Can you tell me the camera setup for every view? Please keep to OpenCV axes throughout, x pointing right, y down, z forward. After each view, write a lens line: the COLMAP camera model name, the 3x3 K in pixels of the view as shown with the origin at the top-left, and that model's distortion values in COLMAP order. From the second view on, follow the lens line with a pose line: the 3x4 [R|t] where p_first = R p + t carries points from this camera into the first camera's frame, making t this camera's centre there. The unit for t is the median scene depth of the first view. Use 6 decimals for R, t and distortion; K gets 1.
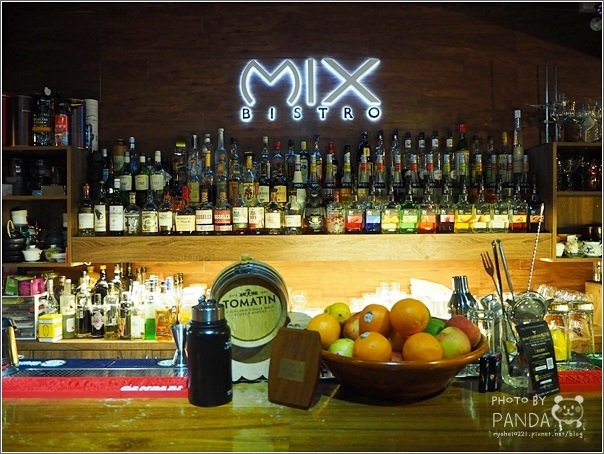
lens RADIAL K [[505.8, 0, 302.0], [0, 505.8, 227.0], [0, 0, 1]] dist [-0.001700, -0.001929]
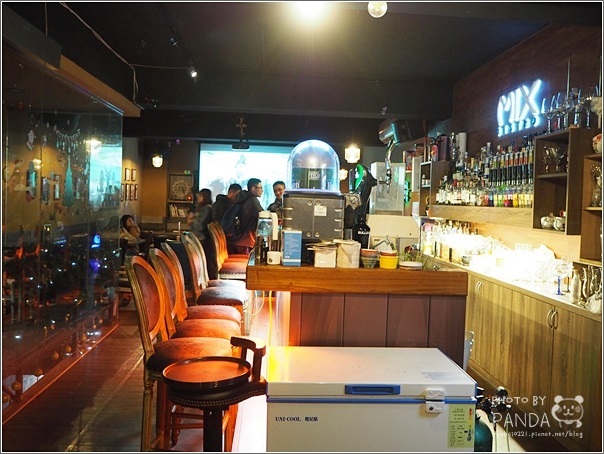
lens RADIAL K [[598.2, 0, 302.0], [0, 598.2, 227.0], [0, 0, 1]] dist [-0.000498, -0.000544]
pose [[0.096423, 0.058193, -0.993638, 1.758638], [-0.025425, 0.998108, 0.055988, -0.011670], [0.995016, 0.019865, 0.097720, 0.225694]]
